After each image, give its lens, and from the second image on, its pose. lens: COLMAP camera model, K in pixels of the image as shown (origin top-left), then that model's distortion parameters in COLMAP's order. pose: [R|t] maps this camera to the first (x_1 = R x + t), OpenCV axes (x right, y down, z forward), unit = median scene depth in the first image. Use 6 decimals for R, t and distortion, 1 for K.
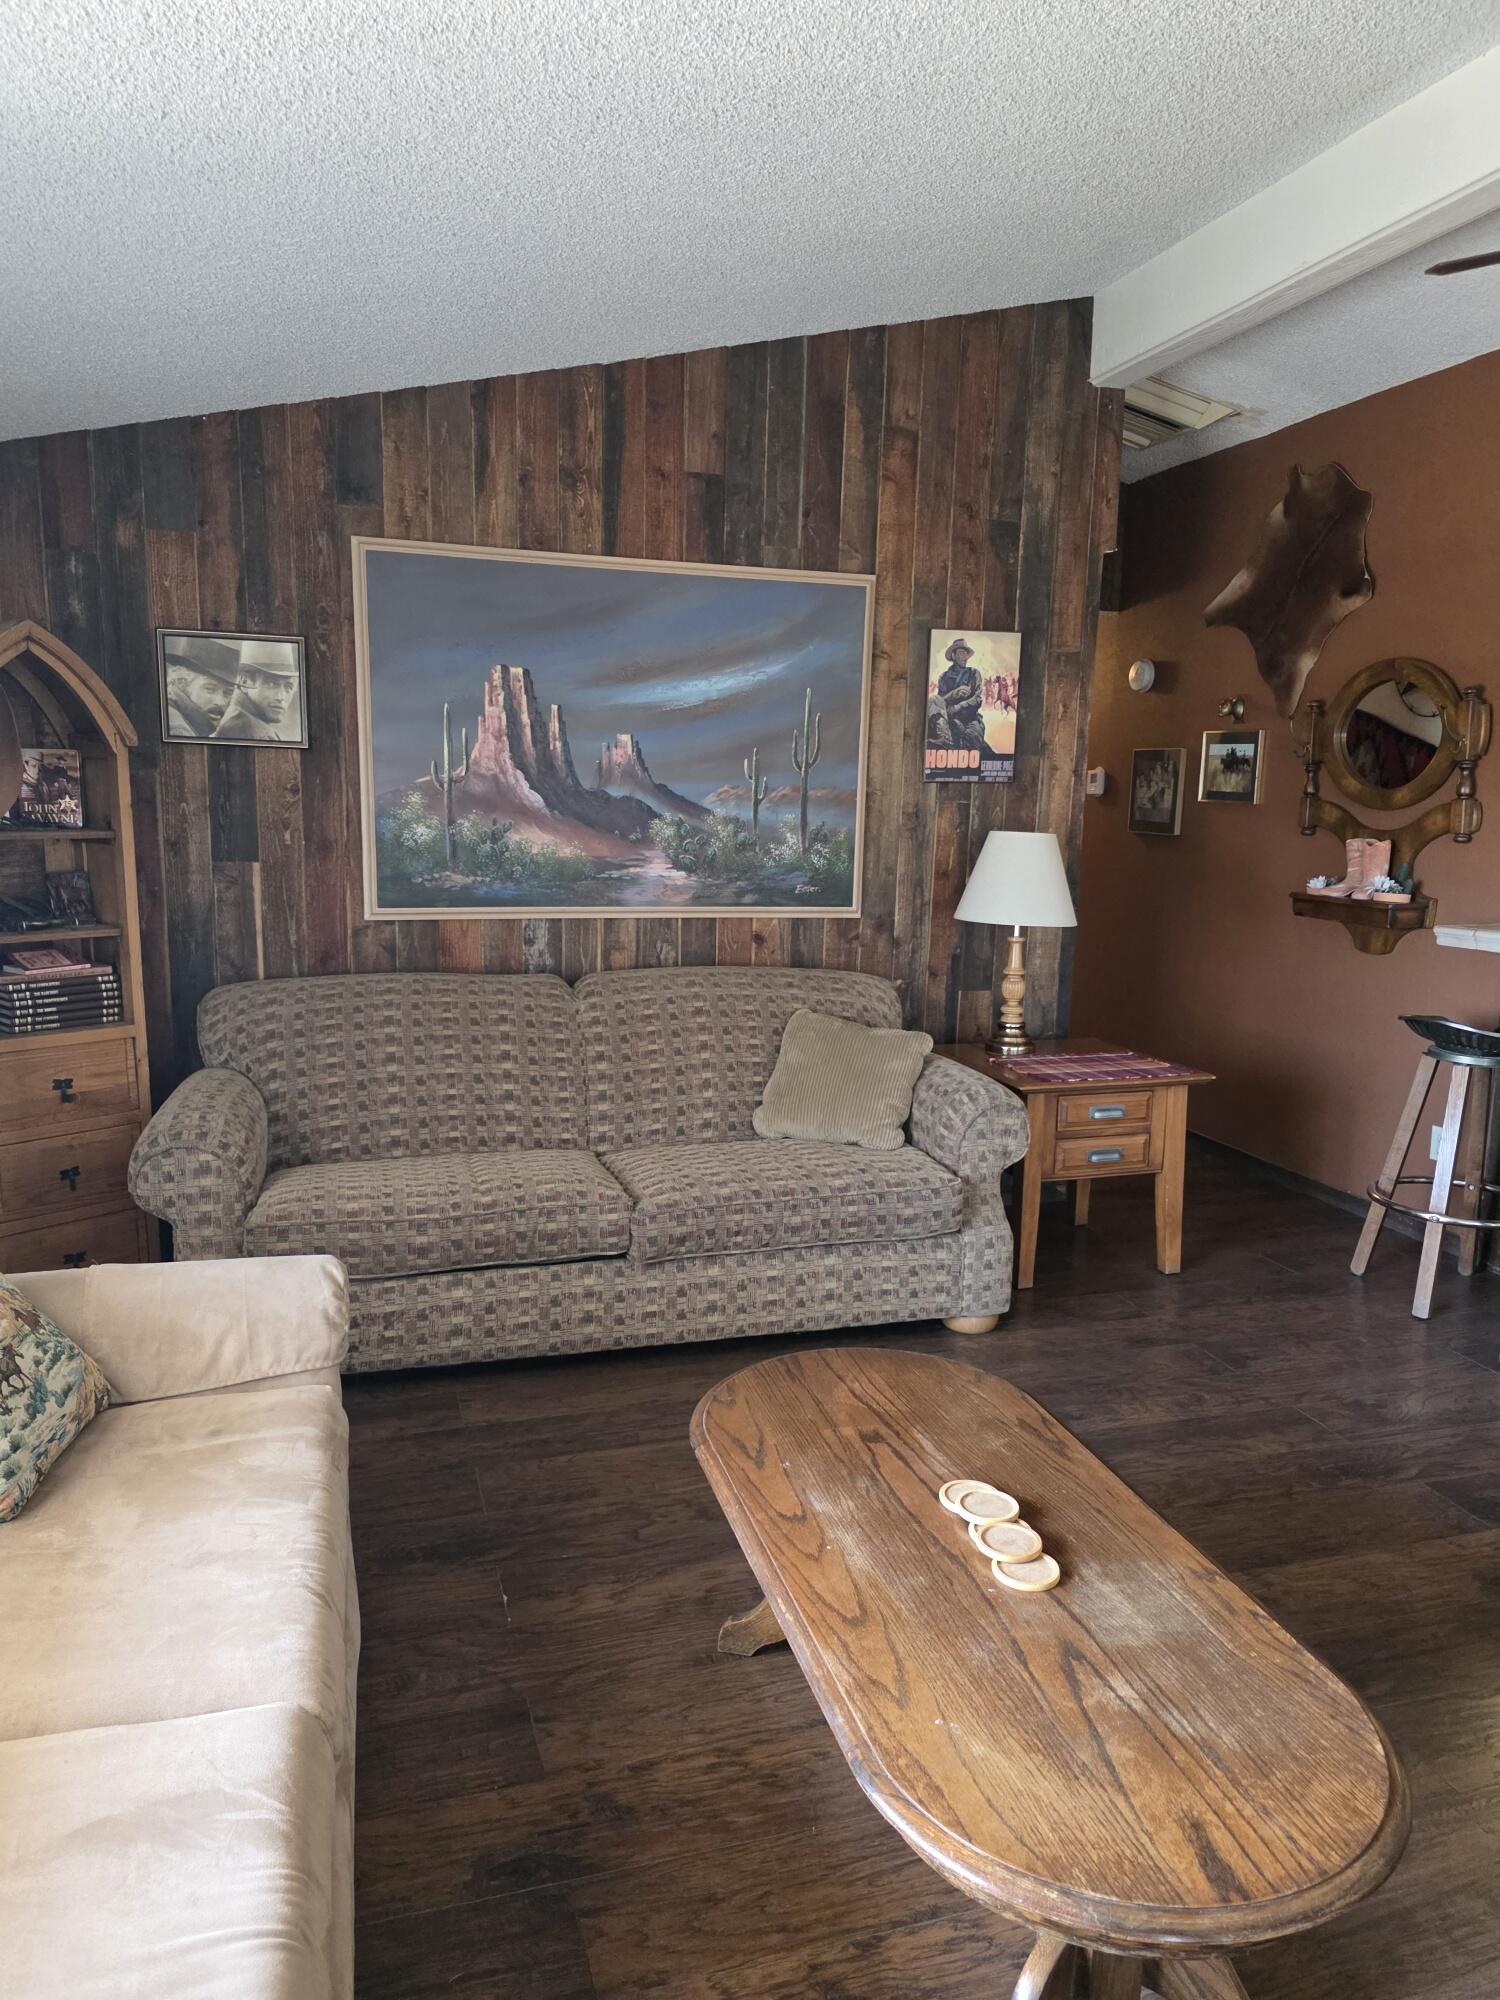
lens RADIAL K [[1353.2, 0, 747.3], [0, 1353.2, 1032.1], [0, 0, 1]] dist [0.054697, -0.053394]
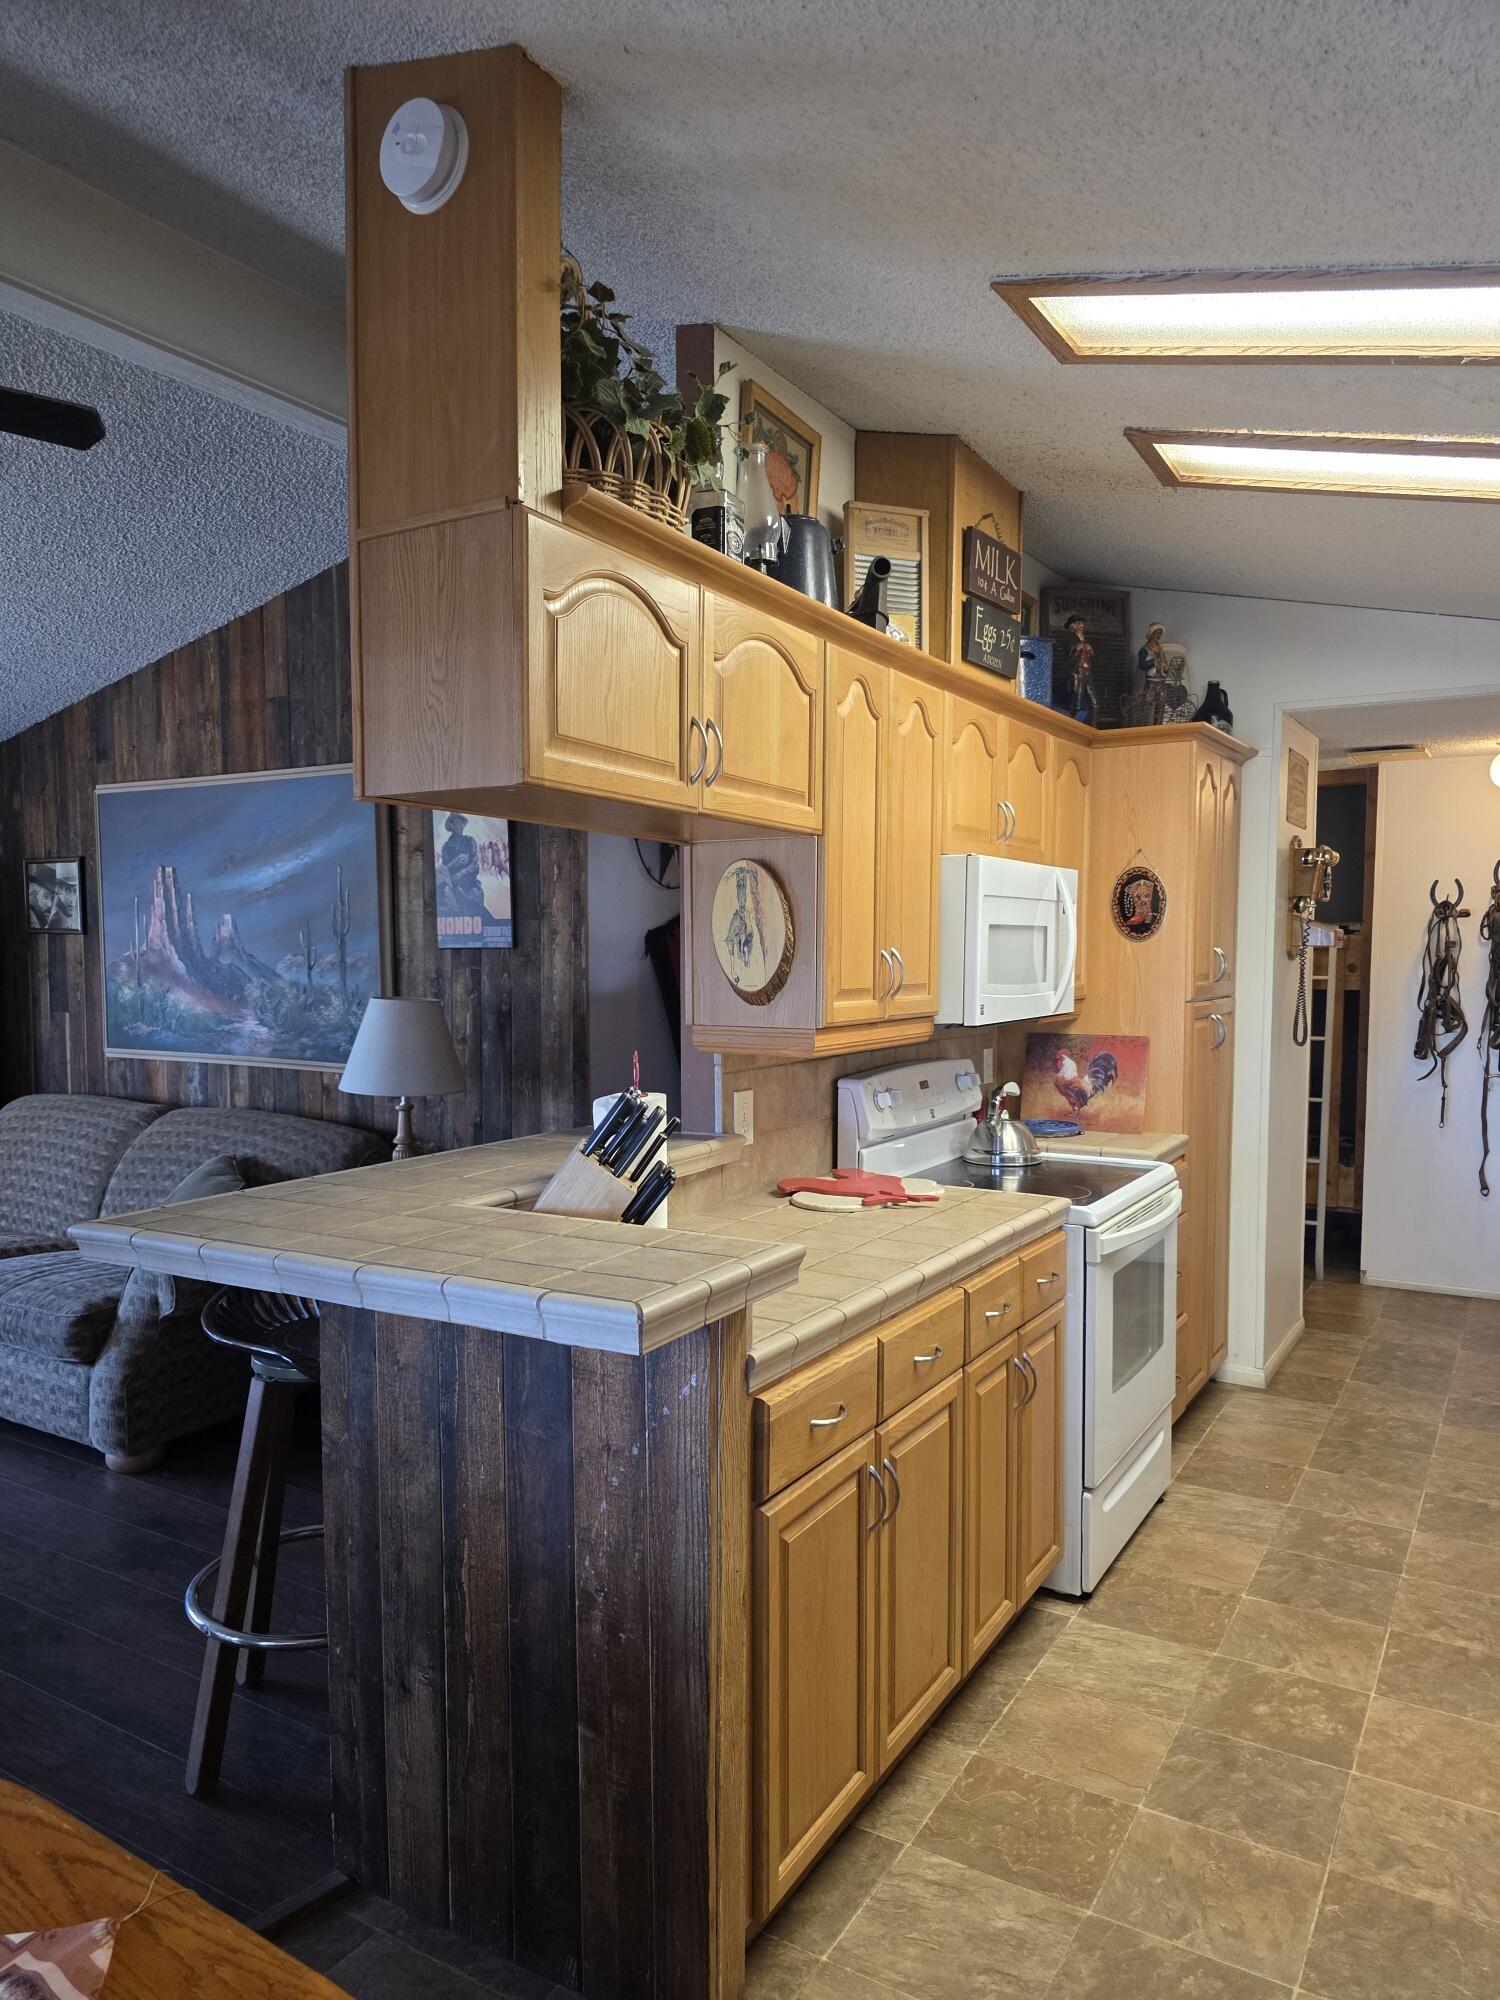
lens RADIAL K [[1353.2, 0, 734.2], [0, 1353.2, 1038.4], [0, 0, 1]] dist [0.054697, -0.053394]
pose [[0.658187, 0.034233, -0.752075, 1.168215], [-0.120750, 0.990833, -0.060575, -0.093700], [0.743108, 0.130683, 0.656287, 0.571534]]
